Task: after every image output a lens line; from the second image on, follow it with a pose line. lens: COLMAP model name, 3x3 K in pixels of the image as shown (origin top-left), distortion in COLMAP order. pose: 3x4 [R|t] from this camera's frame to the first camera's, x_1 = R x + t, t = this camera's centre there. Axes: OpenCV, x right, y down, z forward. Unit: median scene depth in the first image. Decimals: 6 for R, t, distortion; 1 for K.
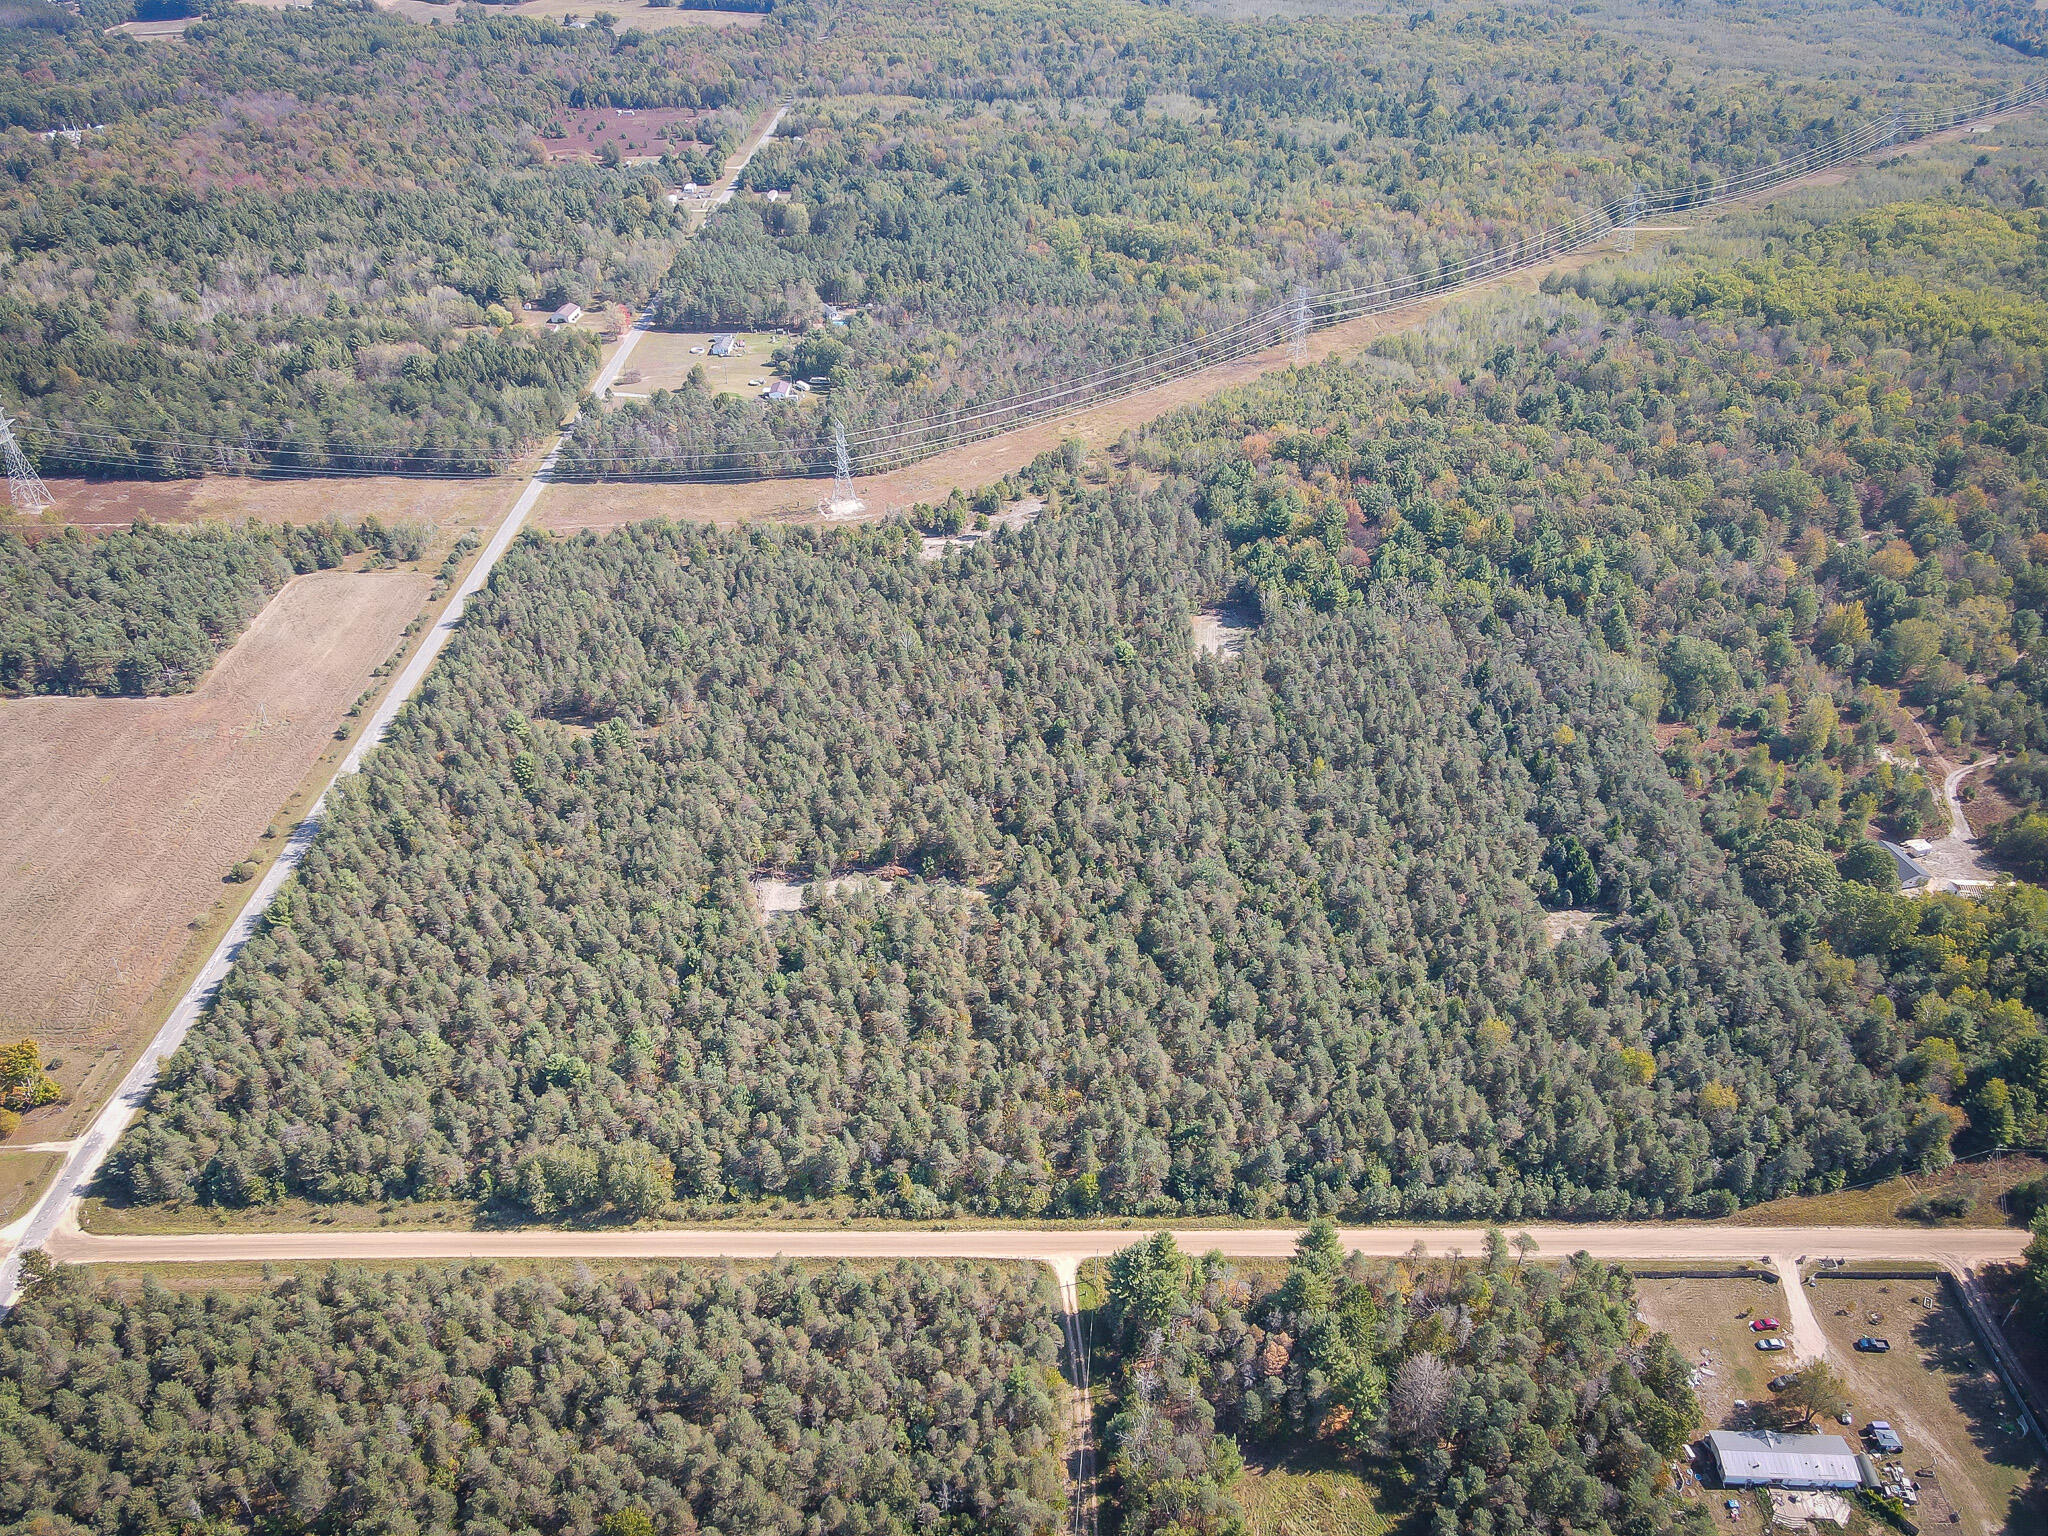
lens RADIAL K [[1497.3, 0, 1019.0], [0, 1497.3, 767.6], [0, 0, 1]] dist [0.016942, -0.000791]
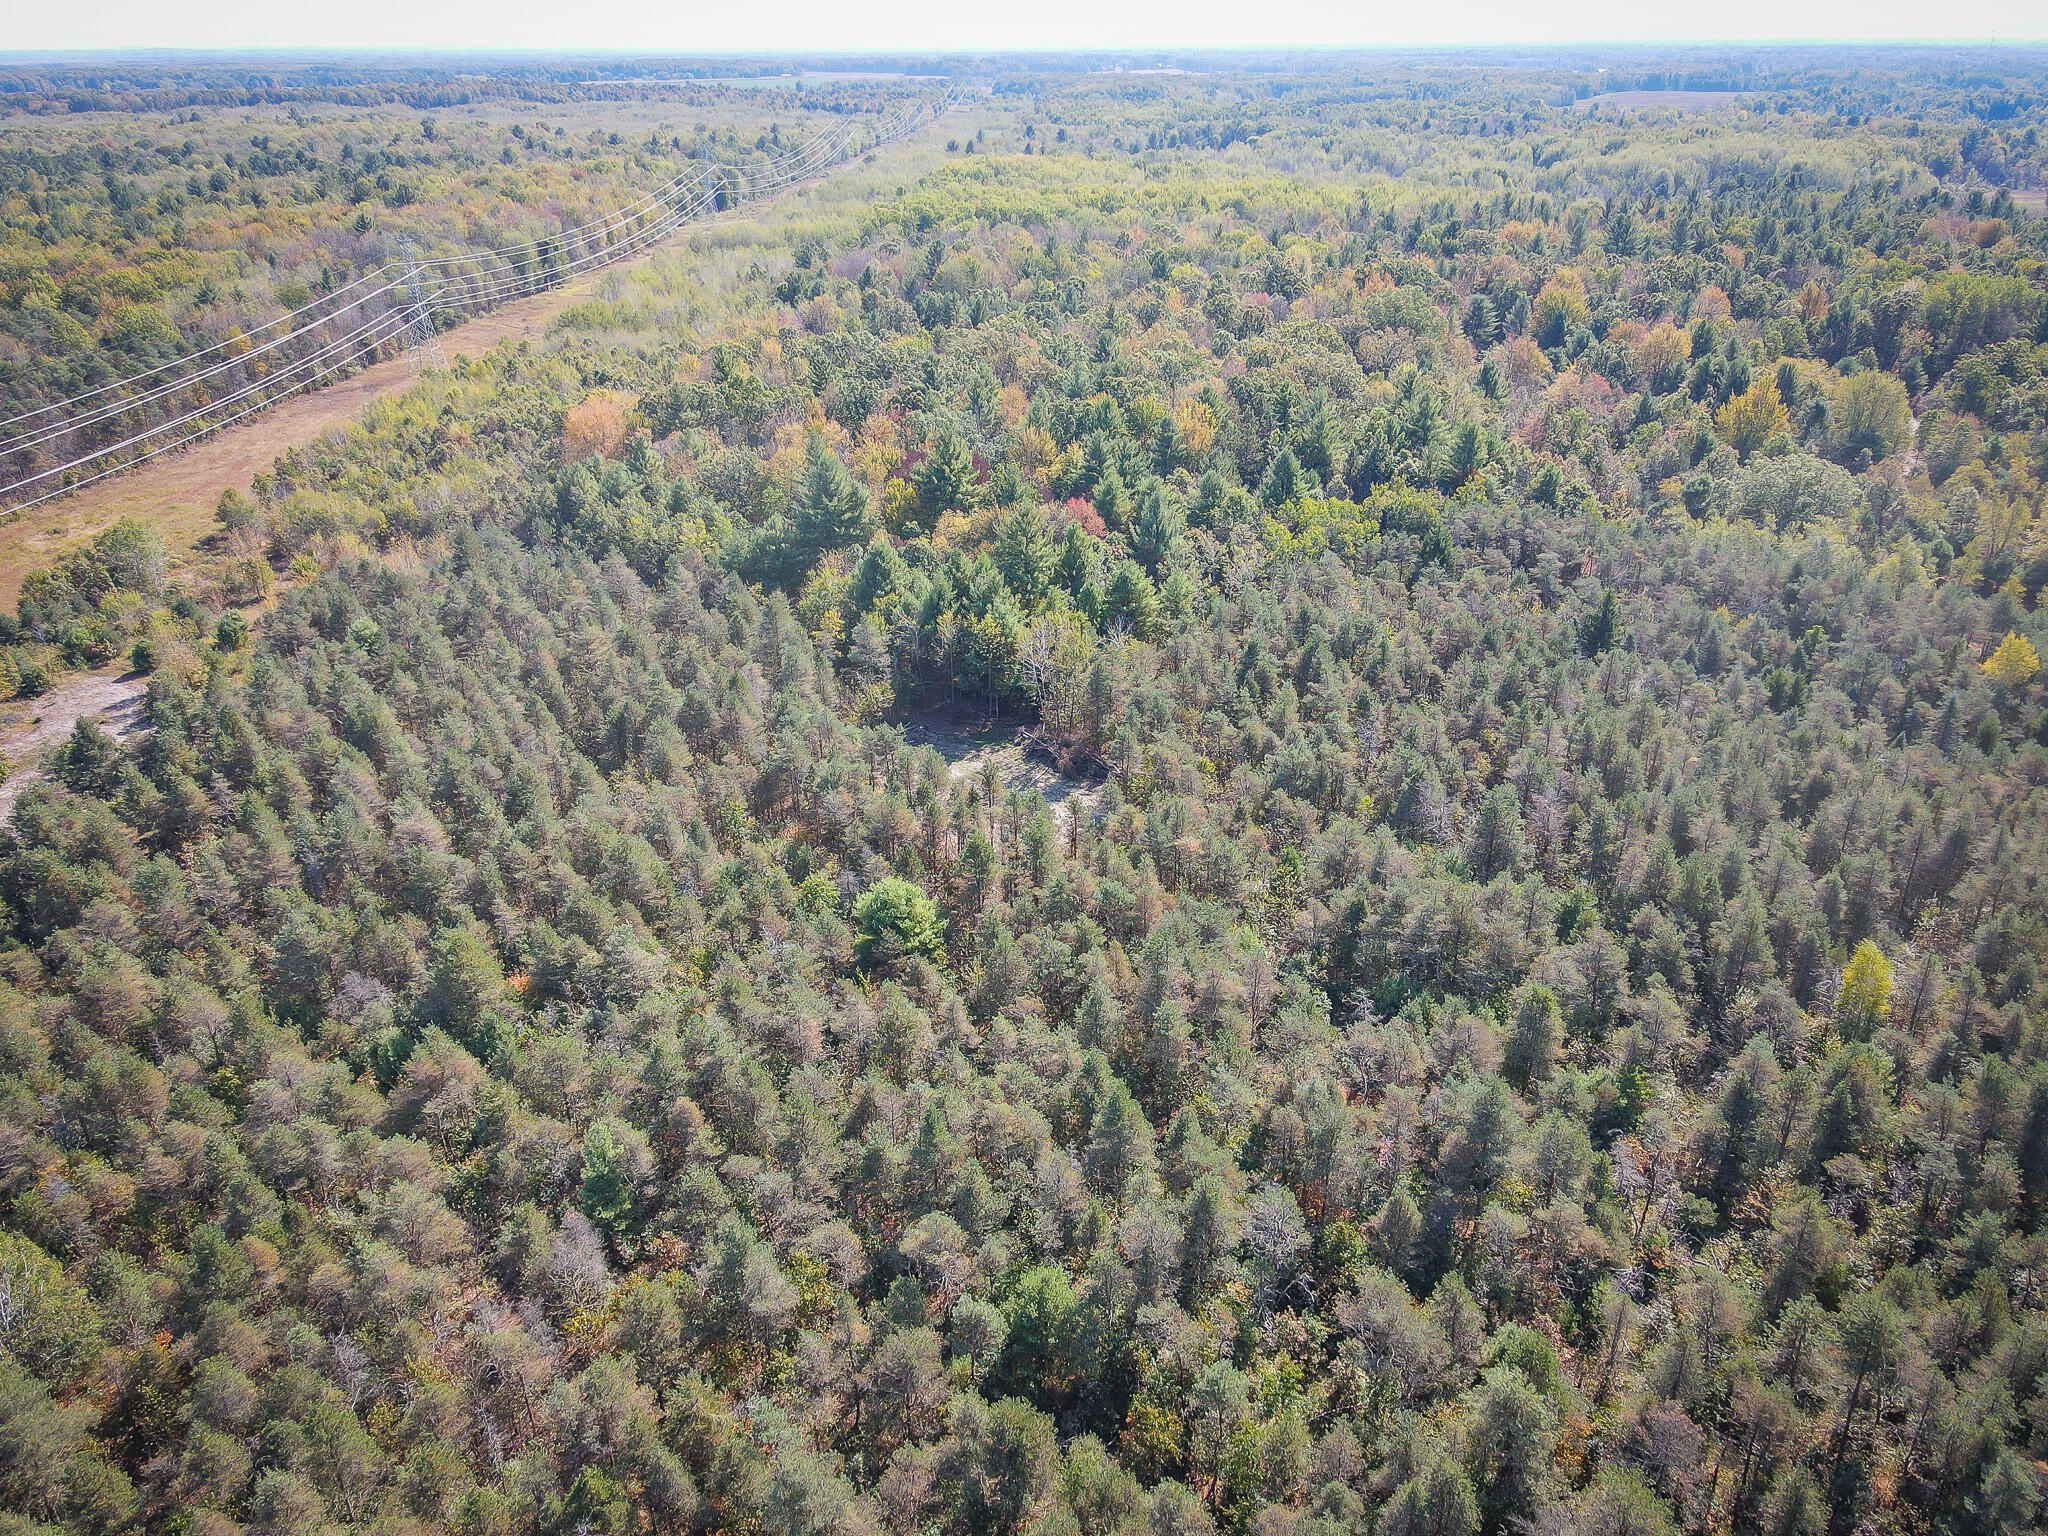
lens RADIAL K [[1497.3, 0, 1019.0], [0, 1497.3, 767.6], [0, 0, 1]] dist [0.016942, -0.000791]
pose [[0.703076, -0.315196, 0.637444, -0.069571], [0.401711, 0.915715, 0.009721, -0.083349], [-0.586781, 0.249233, 0.770435, 0.661077]]
